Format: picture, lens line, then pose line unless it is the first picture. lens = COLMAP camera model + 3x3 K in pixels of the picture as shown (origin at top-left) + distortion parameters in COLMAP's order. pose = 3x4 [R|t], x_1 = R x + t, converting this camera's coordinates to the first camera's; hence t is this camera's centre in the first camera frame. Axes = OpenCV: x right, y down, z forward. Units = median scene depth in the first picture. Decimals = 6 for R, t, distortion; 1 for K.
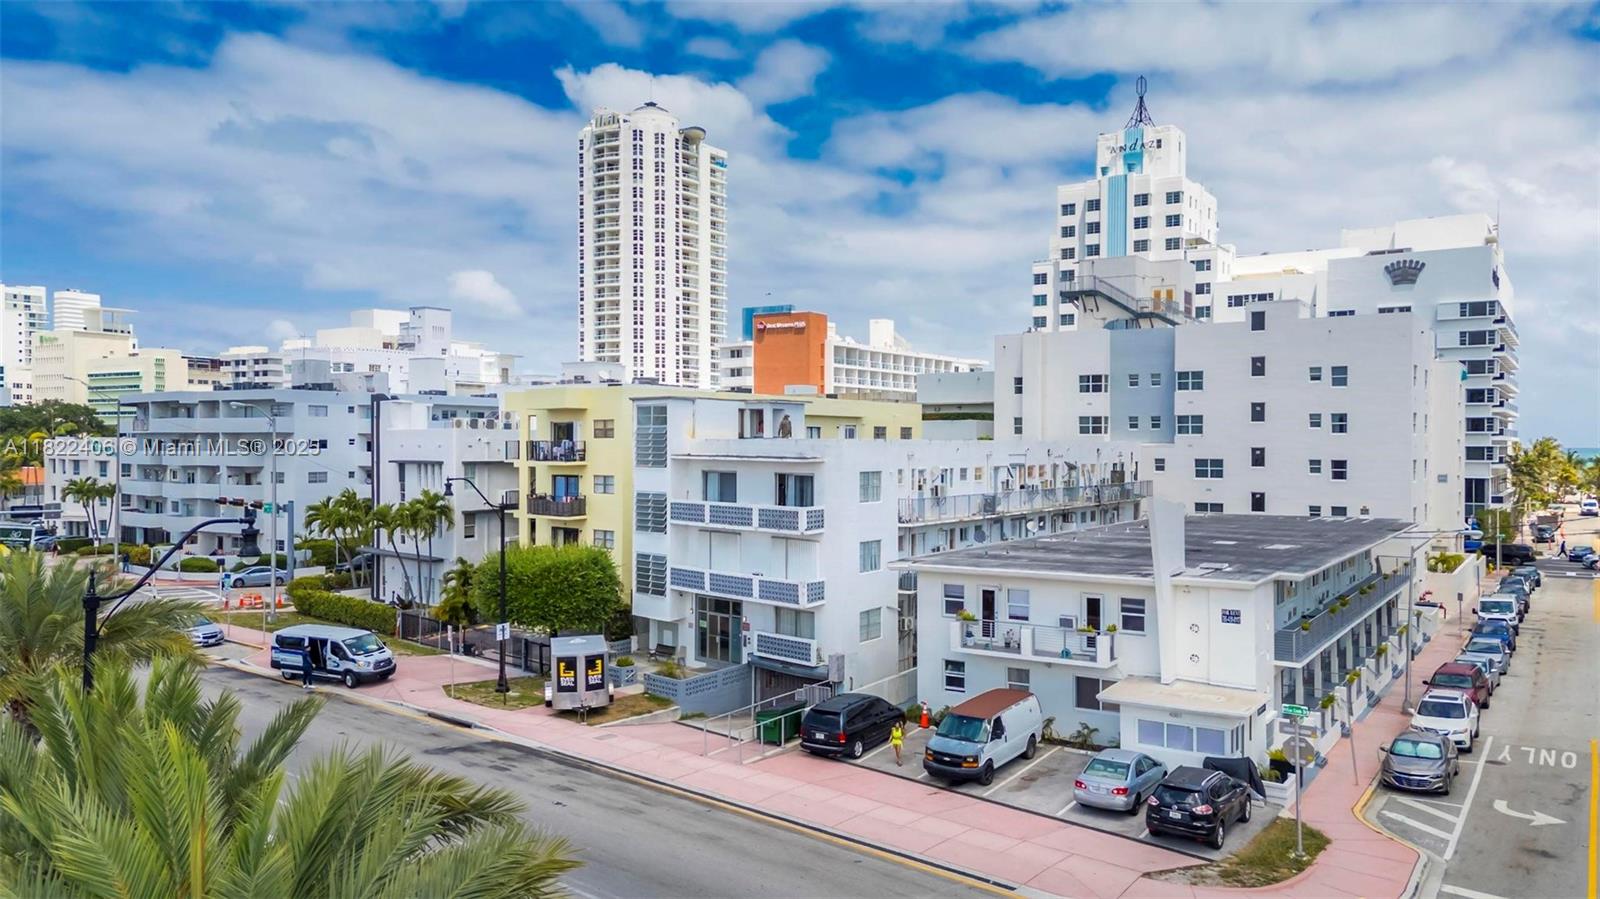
lens RADIAL K [[1175.2, 0, 821.9], [0, 1175.2, 455.0], [0, 0, 1]] dist [0.060846, -0.003040]
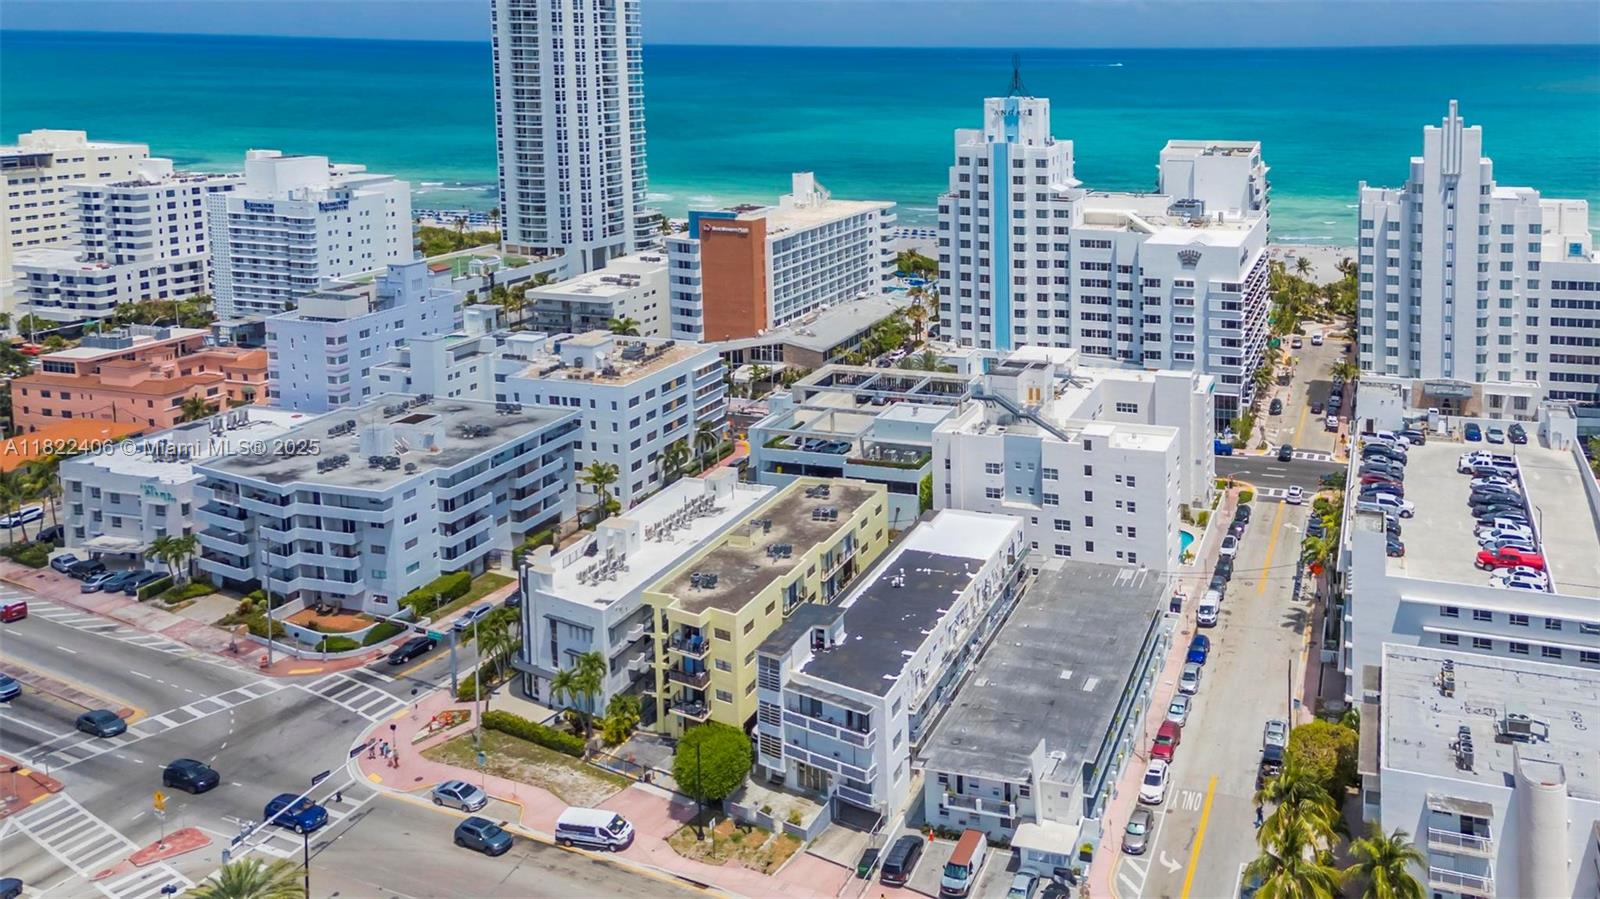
lens RADIAL K [[1185.6, 0, 1082.1], [0, 1185.6, 202.9], [0, 0, 1]] dist [0.048191, -0.007365]
pose [[0.948401, -0.032305, 0.315423, -0.164643], [-0.005079, 0.993121, 0.116983, -0.640629], [-0.317033, -0.112548, 0.941713, -0.552682]]
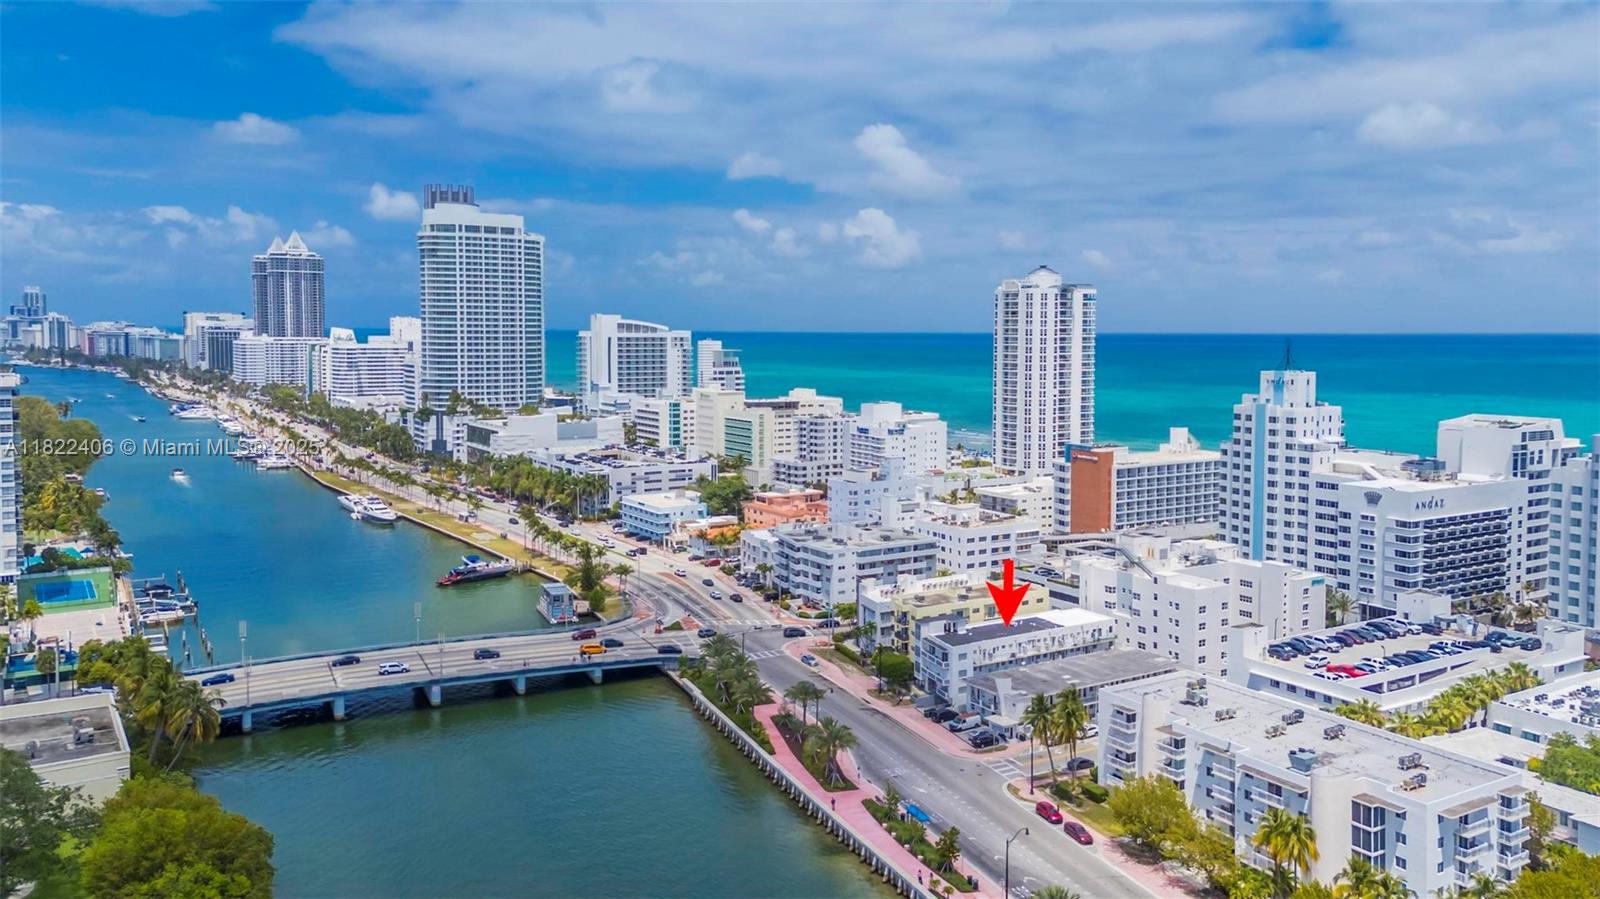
lens RADIAL K [[1169.2, 0, 800.4], [0, 1169.2, 414.9], [0, 0, 1]] dist [0.081421, -0.001177]
pose [[0.903848, 0.027393, -0.426976, 0.757539], [-0.002222, 0.998235, 0.059338, -0.637599], [0.427848, -0.052684, 0.902314, -1.748372]]
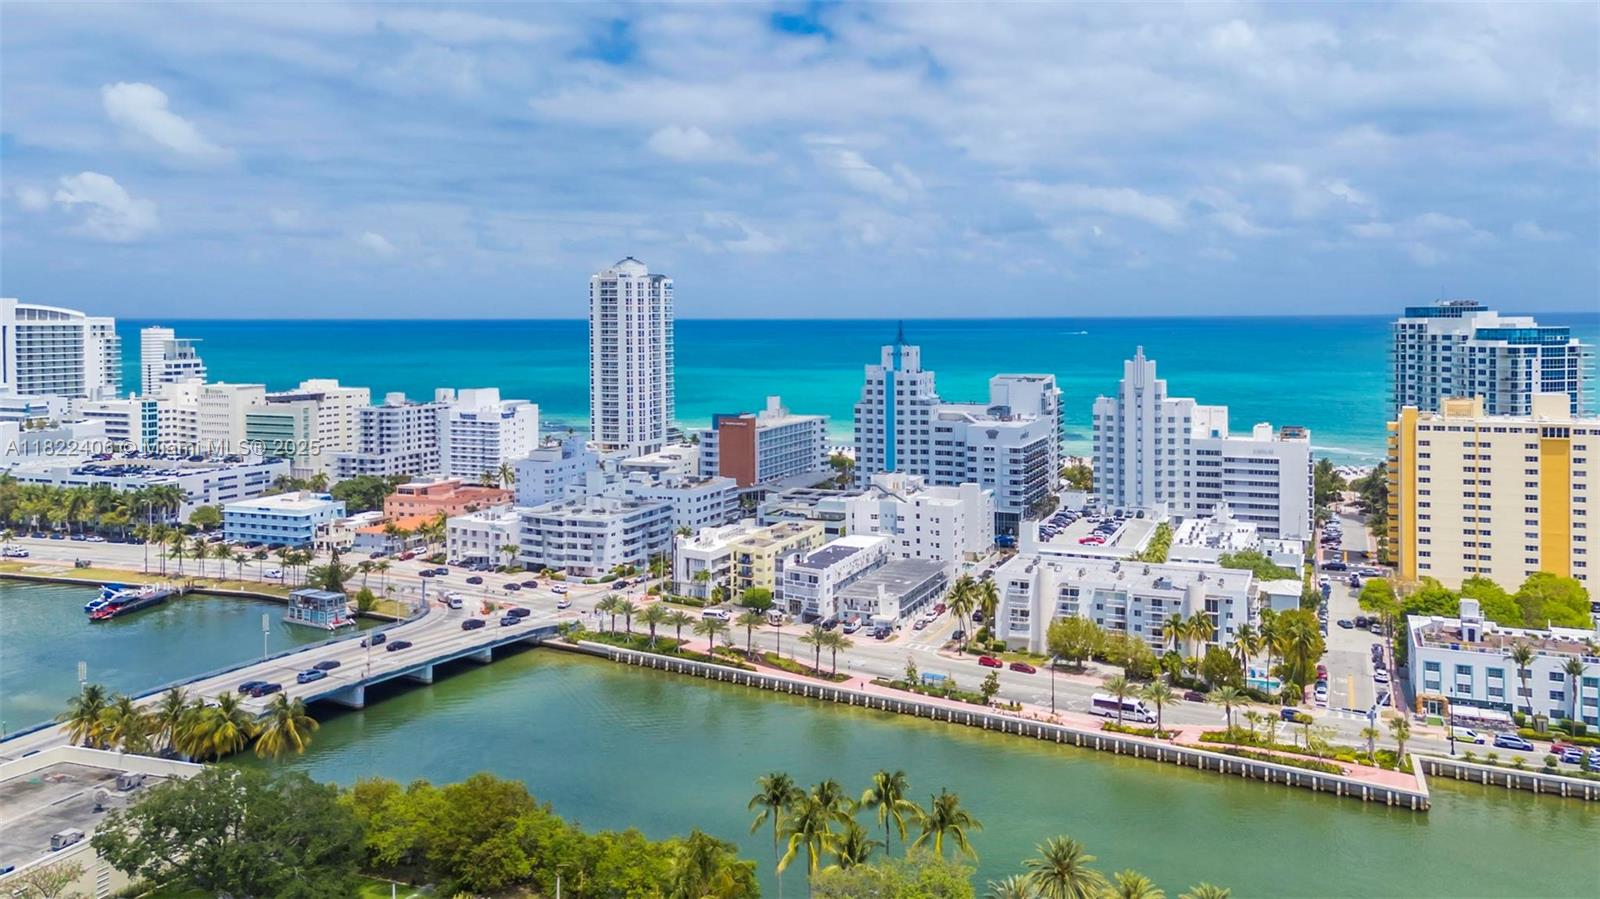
lens RADIAL K [[1172.0, 0, 877.5], [0, 1172.0, 350.2], [0, 0, 1]] dist [0.064722, -0.002698]
pose [[0.979449, -0.013685, 0.201226, -0.456110], [0.010124, 0.999774, 0.018717, -0.631845], [-0.201436, -0.016295, 0.979366, -2.412388]]
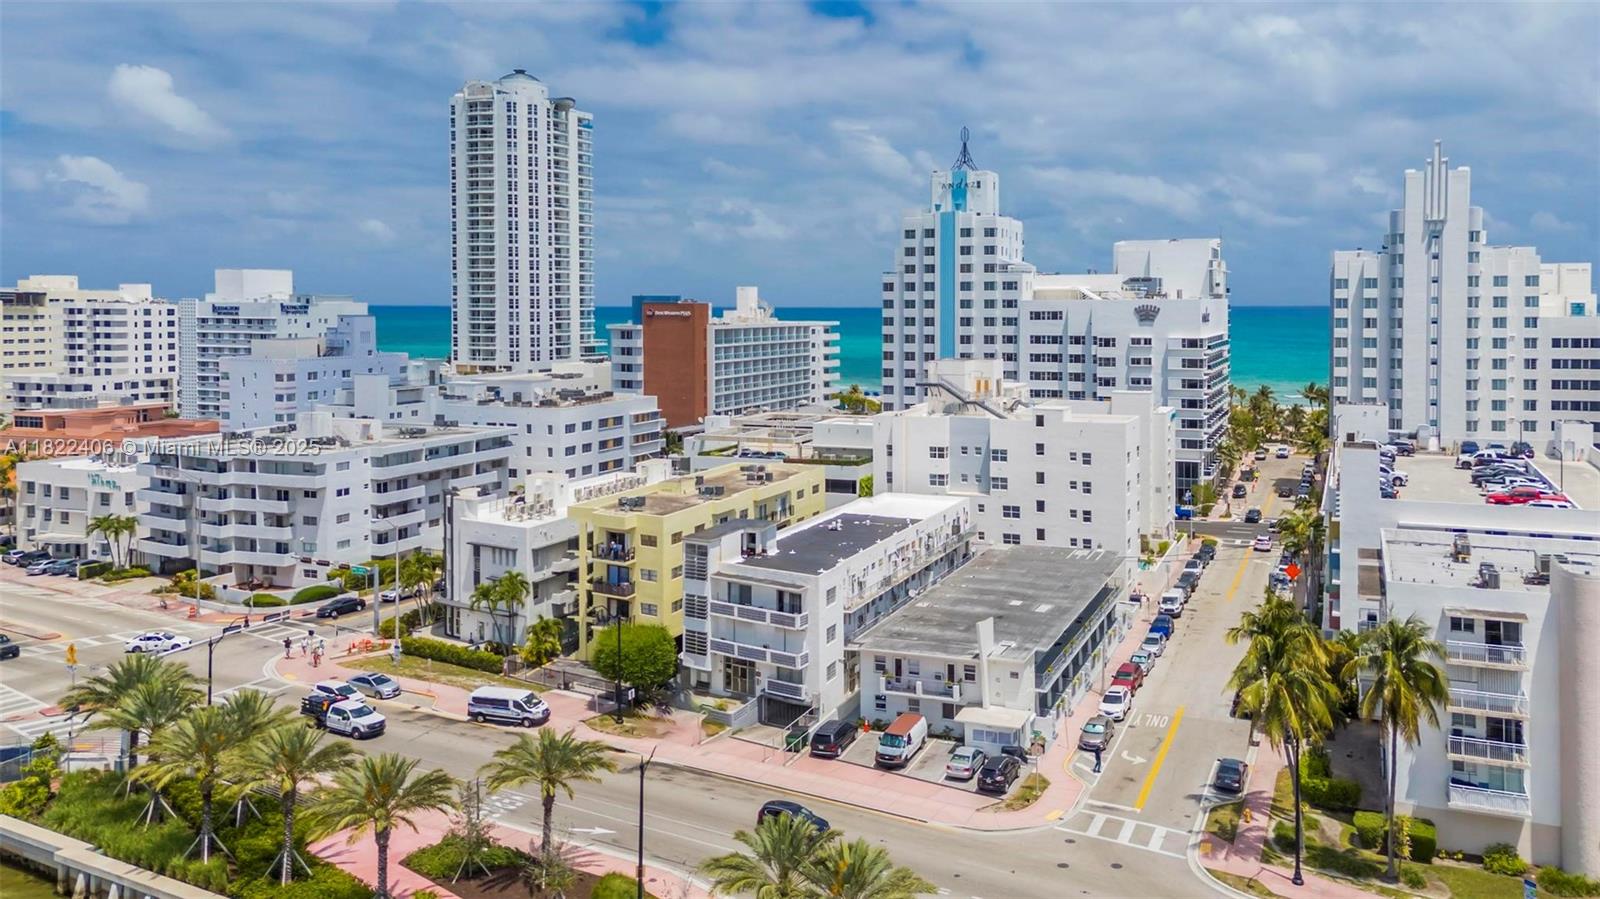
lens RADIAL K [[1208.9, 0, 925.3], [0, 1208.9, 343.4], [0, 0, 1]] dist [0.038063, 0.010390]
pose [[0.972766, -0.008701, 0.231628, -0.149243], [0.003614, 0.999743, 0.022378, -0.245214], [-0.231763, -0.020931, 0.972547, -0.515401]]
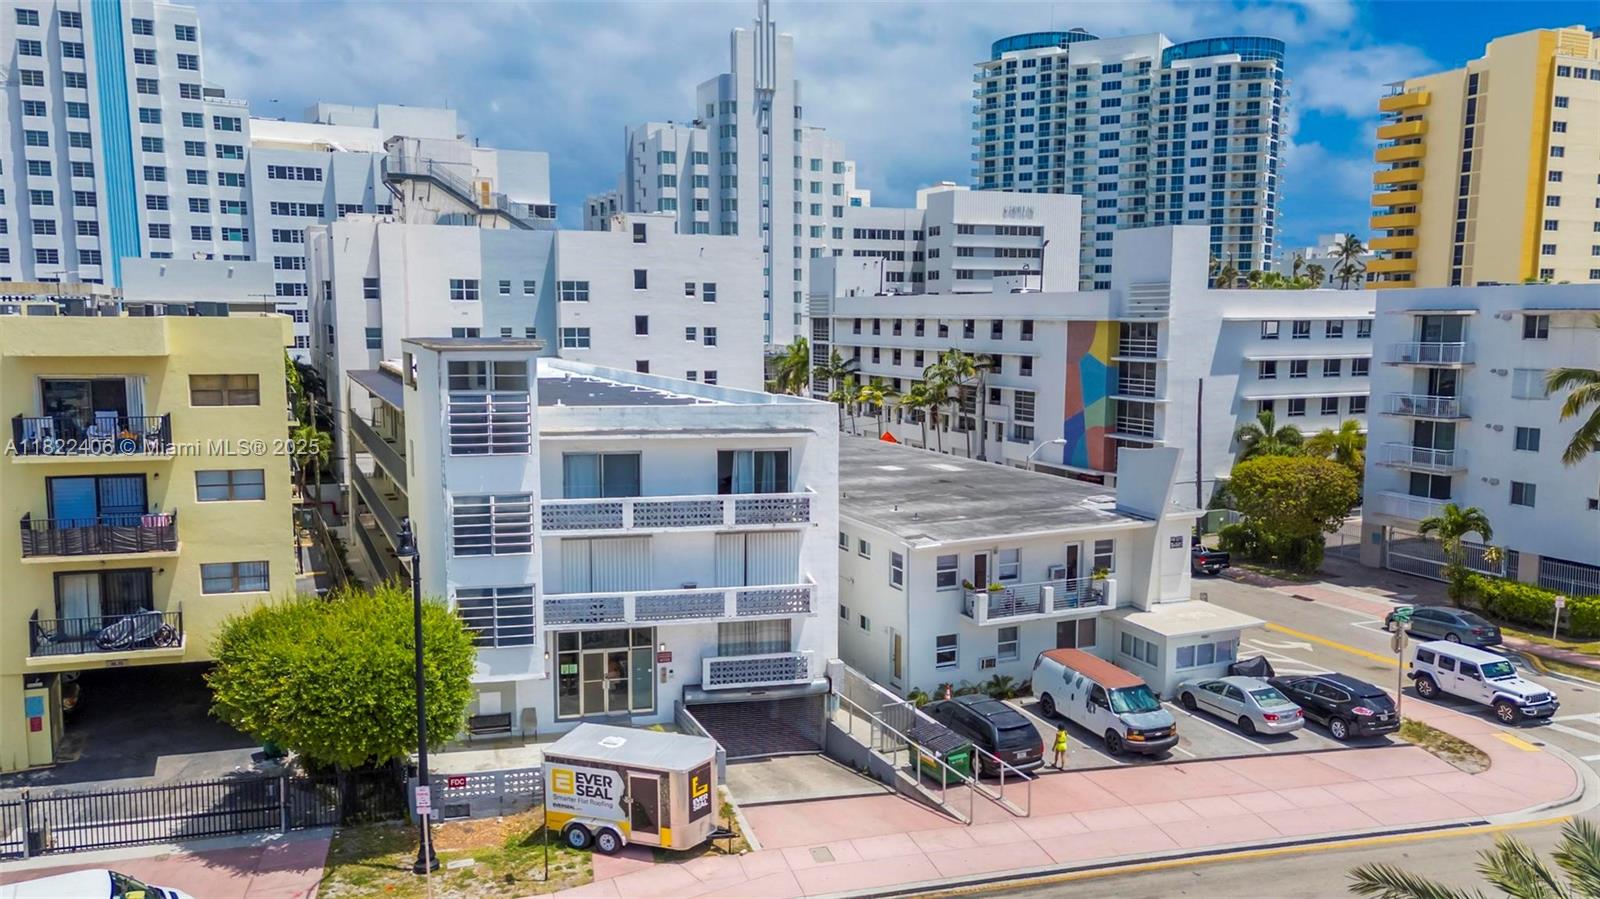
lens RADIAL K [[1175.7, 0, 800.0], [0, 1175.7, 449.5], [0, 0, 1]] dist [0.068925, 0.003654]
pose [[0.540286, -0.100516, 0.835456, -0.394595], [0.007039, 0.993345, 0.114960, -0.044208], [-0.841452, -0.056231, 0.537399, 0.332963]]
